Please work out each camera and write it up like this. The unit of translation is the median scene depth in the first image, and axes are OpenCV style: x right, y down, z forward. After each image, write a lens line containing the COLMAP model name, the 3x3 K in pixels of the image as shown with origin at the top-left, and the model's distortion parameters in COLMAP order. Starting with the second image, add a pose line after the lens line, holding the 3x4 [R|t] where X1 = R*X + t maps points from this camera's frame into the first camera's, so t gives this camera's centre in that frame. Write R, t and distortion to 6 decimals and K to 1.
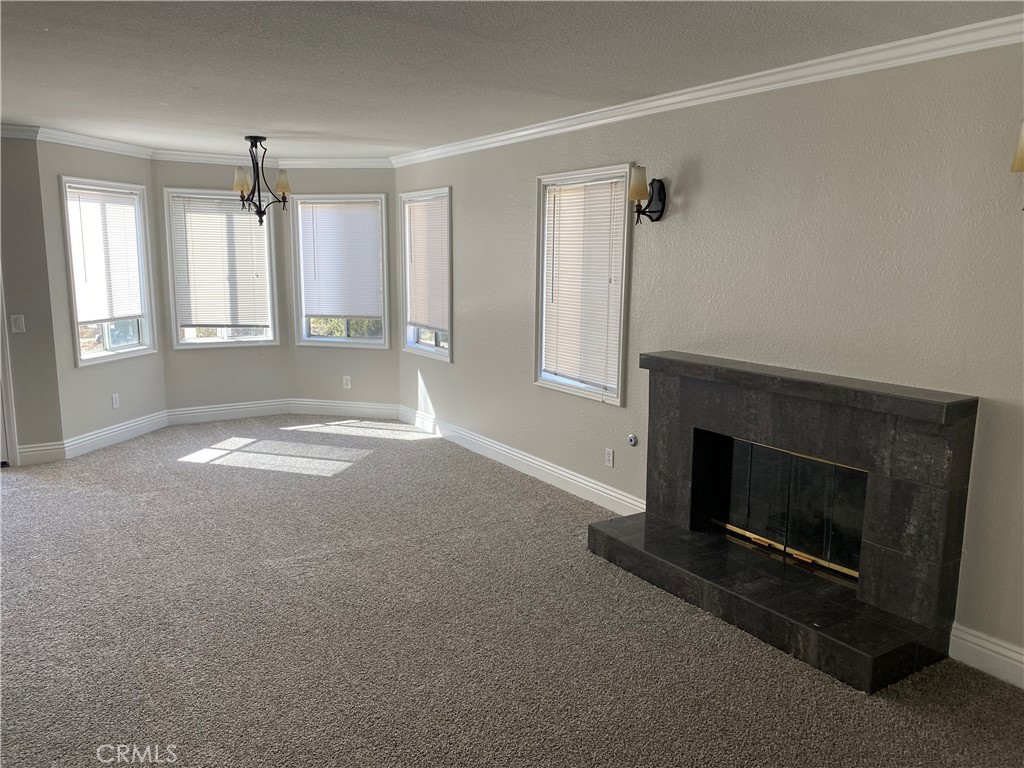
lens RADIAL K [[769.5, 0, 499.0], [0, 769.5, 376.0], [0, 0, 1]] dist [0.050520, -0.106556]
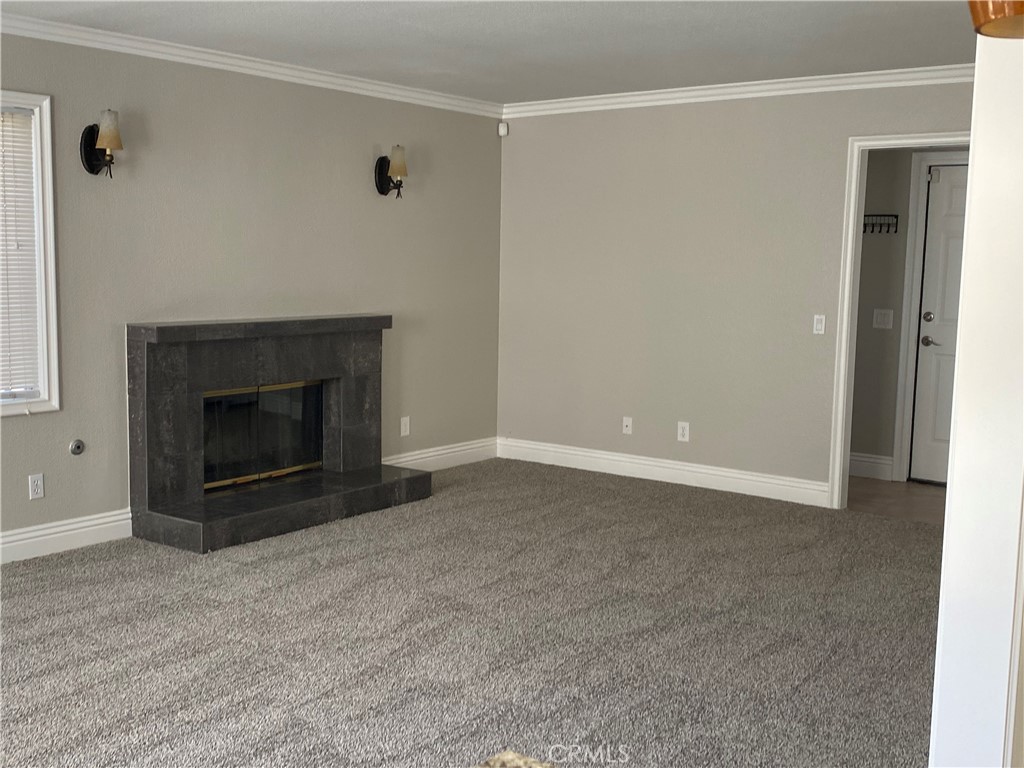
lens RADIAL K [[1143.0, 0, 512.0], [0, 1143.0, 384.0], [0, 0, 1]] dist [-0.003549, 0.010962]
pose [[-0.358962, -0.114049, 0.926358, -1.274287], [0.130900, 0.976545, 0.170951, -0.146356], [-0.924127, 0.182626, -0.335613, 1.160011]]
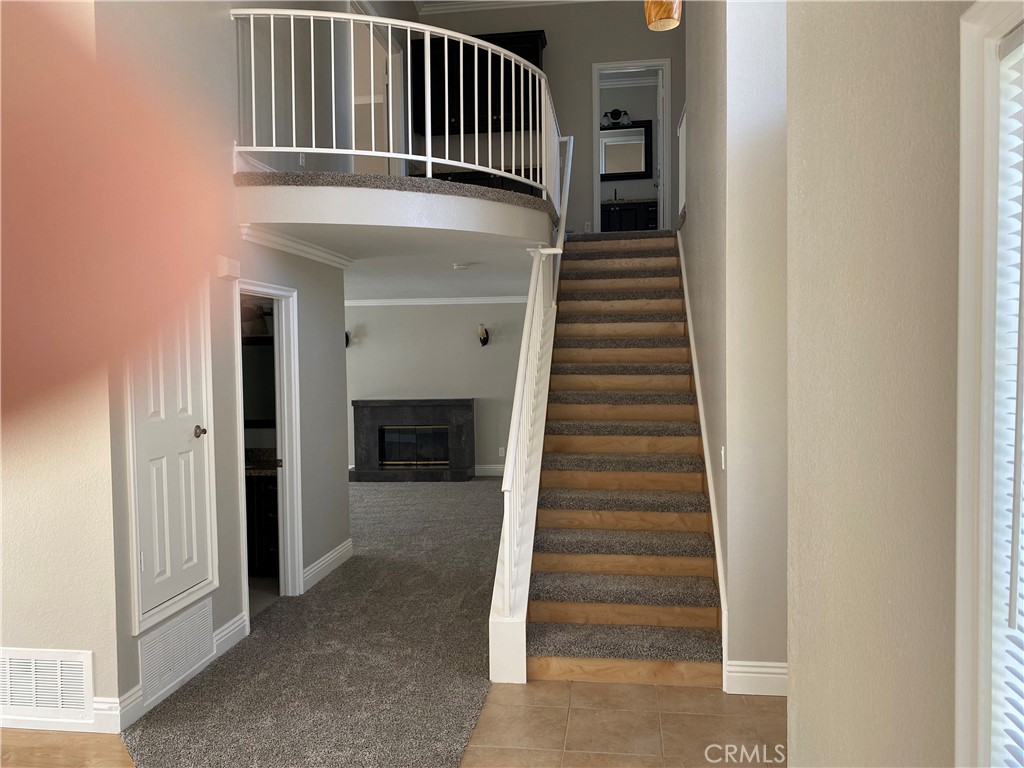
lens RADIAL K [[769.5, 0, 499.0], [0, 769.5, 376.0], [0, 0, 1]] dist [0.050520, -0.106556]
pose [[0.649924, -0.032190, 0.759317, -1.509701], [0.137304, 0.987636, -0.075654, 0.158951], [-0.747494, 0.153427, 0.646308, -1.057073]]
